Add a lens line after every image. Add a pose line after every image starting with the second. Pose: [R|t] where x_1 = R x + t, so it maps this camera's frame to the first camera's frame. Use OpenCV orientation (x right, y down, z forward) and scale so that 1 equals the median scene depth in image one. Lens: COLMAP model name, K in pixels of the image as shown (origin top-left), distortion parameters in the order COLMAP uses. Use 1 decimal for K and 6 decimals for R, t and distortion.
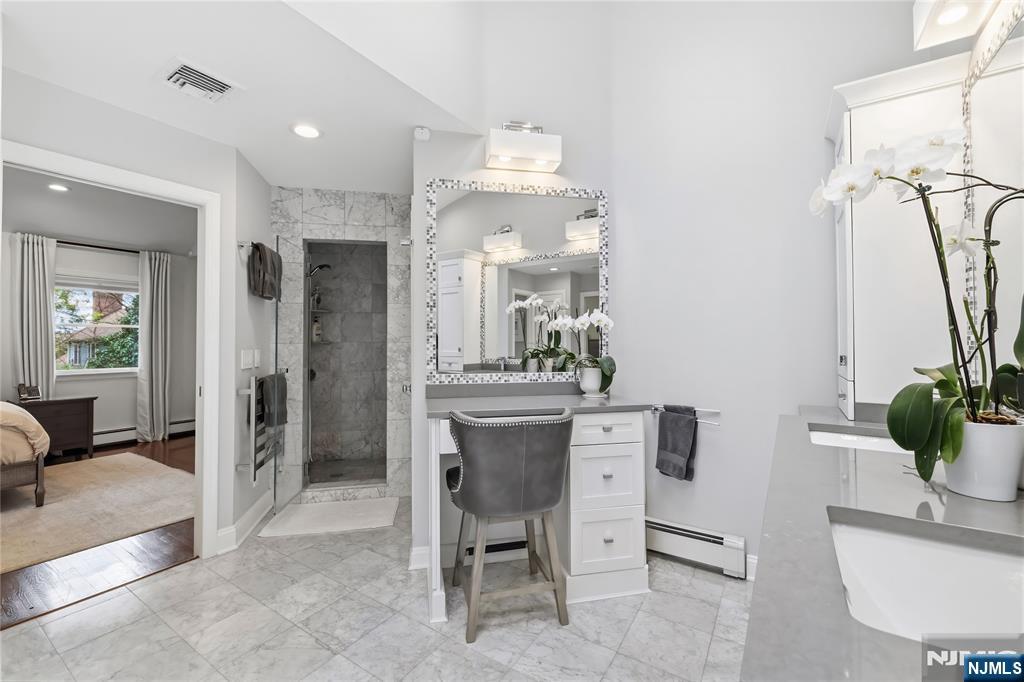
lens RADIAL K [[432.9, 0, 510.4], [0, 432.9, 341.4], [0, 0, 1]] dist [-0.000069, -0.000431]
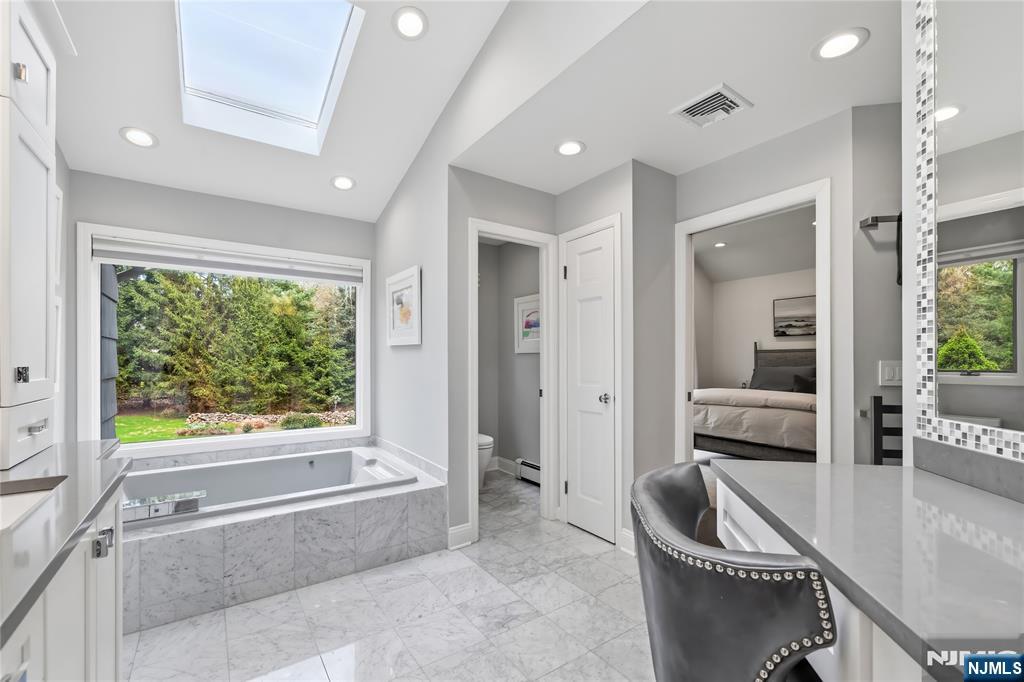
lens RADIAL K [[432.9, 0, 505.9], [0, 432.9, 360.0], [0, 0, 1]] dist [-0.000069, -0.000431]
pose [[-0.382663, 0.003005, -0.923883, 0.386201], [0.008488, 0.999964, -0.000263, 0.015927], [0.923849, -0.007943, -0.382674, 0.774093]]
